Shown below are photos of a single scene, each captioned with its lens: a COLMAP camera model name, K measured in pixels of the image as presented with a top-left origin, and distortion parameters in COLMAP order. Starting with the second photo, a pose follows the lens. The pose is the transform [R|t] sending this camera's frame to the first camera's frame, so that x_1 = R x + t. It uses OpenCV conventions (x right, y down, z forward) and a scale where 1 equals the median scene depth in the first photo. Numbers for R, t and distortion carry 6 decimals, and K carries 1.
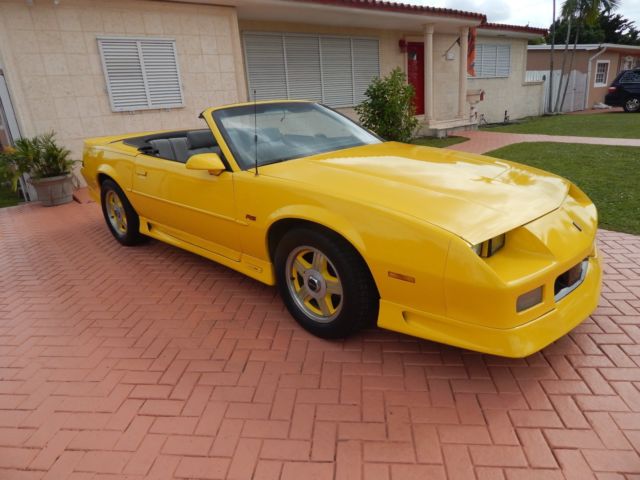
lens RADIAL K [[420.7, 0, 320.0], [0, 420.7, 240.0], [0, 0, 1]] dist [-0.000571, -0.007788]
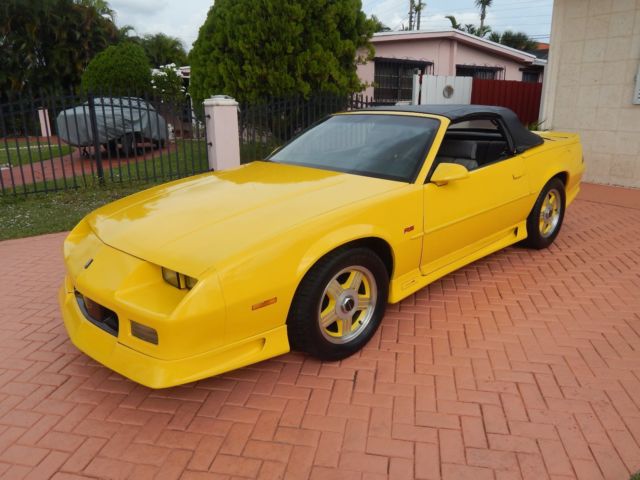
lens RADIAL K [[464.8, 0, 320.0], [0, 464.8, 240.0], [0, 0, 1]] dist [-0.006701, -0.006687]
pose [[-0.079073, 0.347065, -0.934502, 0.465627], [-0.299579, 0.885831, 0.354338, -0.188617], [0.950789, 0.307975, 0.033928, 0.426610]]
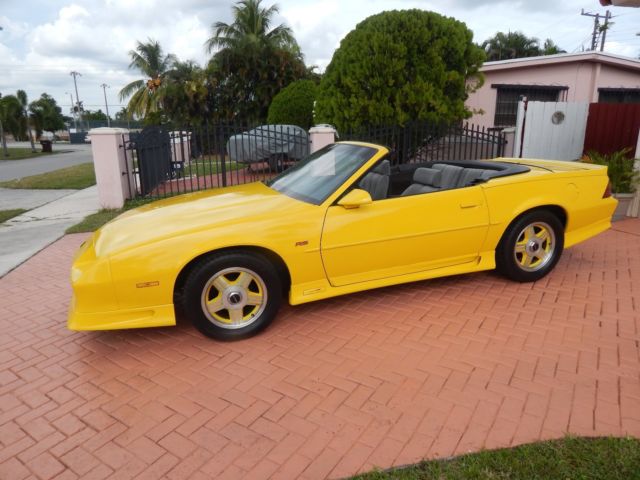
lens RADIAL K [[420.7, 0, 320.0], [0, 420.7, 240.0], [0, 0, 1]] dist [-0.000571, -0.007788]
pose [[-0.462672, 0.297212, -0.835224, 0.431378], [-0.234450, 0.867565, 0.438594, -0.265257], [0.854966, 0.398743, -0.331717, 0.646104]]
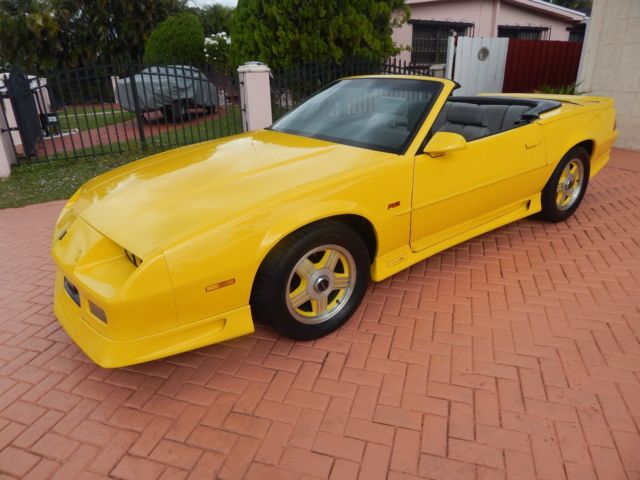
lens RADIAL K [[420.7, 0, 320.0], [0, 420.7, 240.0], [0, 0, 1]] dist [-0.000571, -0.007788]
pose [[-0.189212, 0.434814, -0.880418, 0.408081], [-0.272061, 0.838299, 0.472481, -0.197185], [0.943494, 0.328927, -0.040320, 0.472937]]
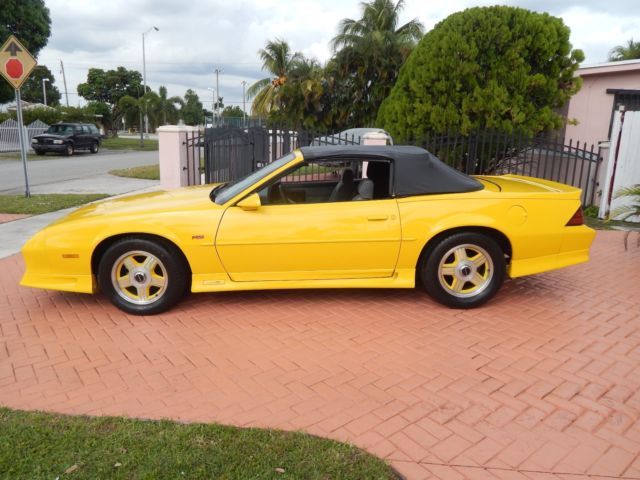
lens RADIAL K [[464.8, 0, 320.0], [0, 464.8, 240.0], [0, 0, 1]] dist [-0.006701, -0.006687]
pose [[-0.709043, 0.212650, -0.672338, 0.349012], [-0.196257, 0.856268, 0.477796, -0.339697], [0.677305, 0.470729, -0.565396, 0.862891]]
